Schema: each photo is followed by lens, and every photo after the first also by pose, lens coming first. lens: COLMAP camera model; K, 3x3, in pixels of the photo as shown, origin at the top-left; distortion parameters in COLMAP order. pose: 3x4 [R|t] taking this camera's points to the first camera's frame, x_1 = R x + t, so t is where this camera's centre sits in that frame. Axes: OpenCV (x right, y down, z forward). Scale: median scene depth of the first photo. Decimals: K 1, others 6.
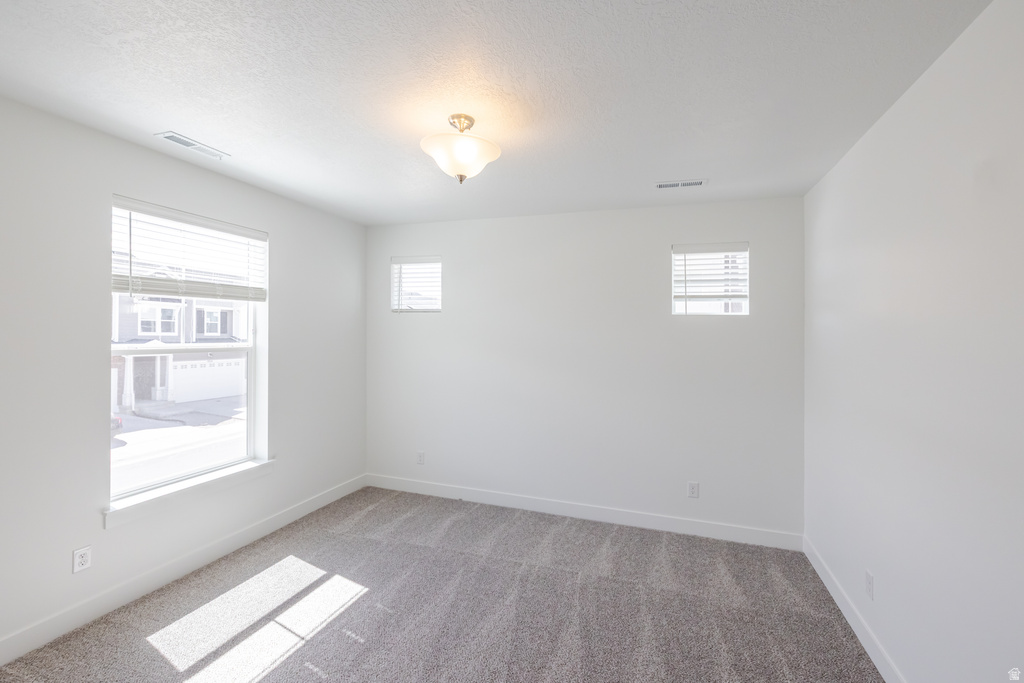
lens RADIAL K [[448.2, 0, 513.8], [0, 448.2, 335.3], [0, 0, 1]] dist [0.000086, 0.000324]
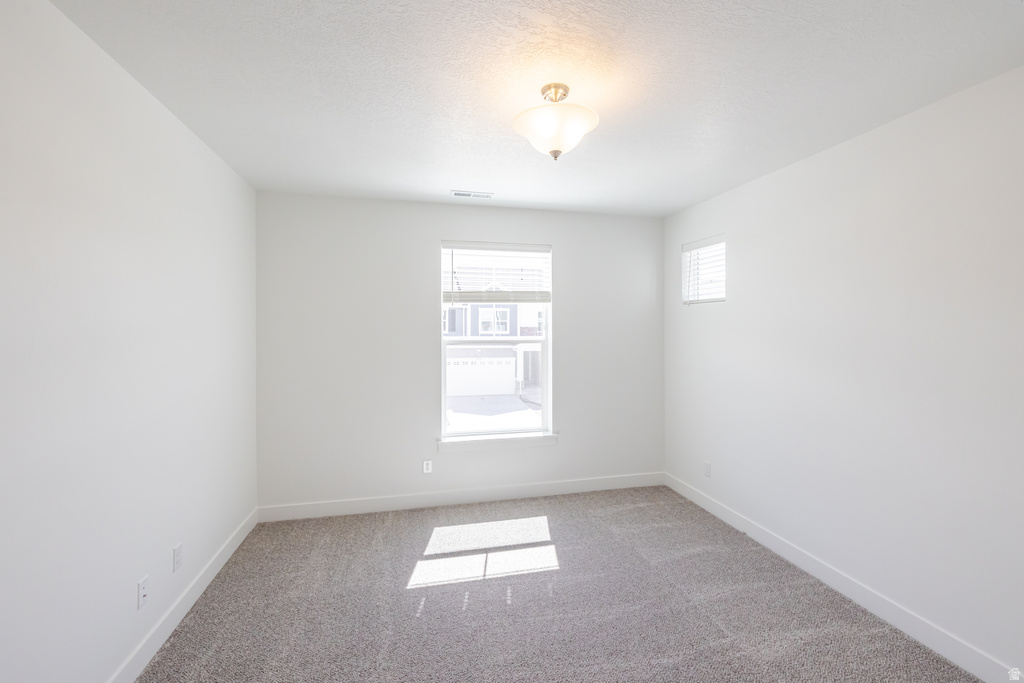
lens RADIAL K [[432.7, 0, 509.7], [0, 432.7, 335.7], [0, 0, 1]] dist [0.000958, 0.000248]
pose [[0.537721, 0.000313, -0.843123, 0.379112], [0.003659, 0.999990, 0.002705, 0.011366], [0.843115, -0.004540, 0.537714, 0.285236]]
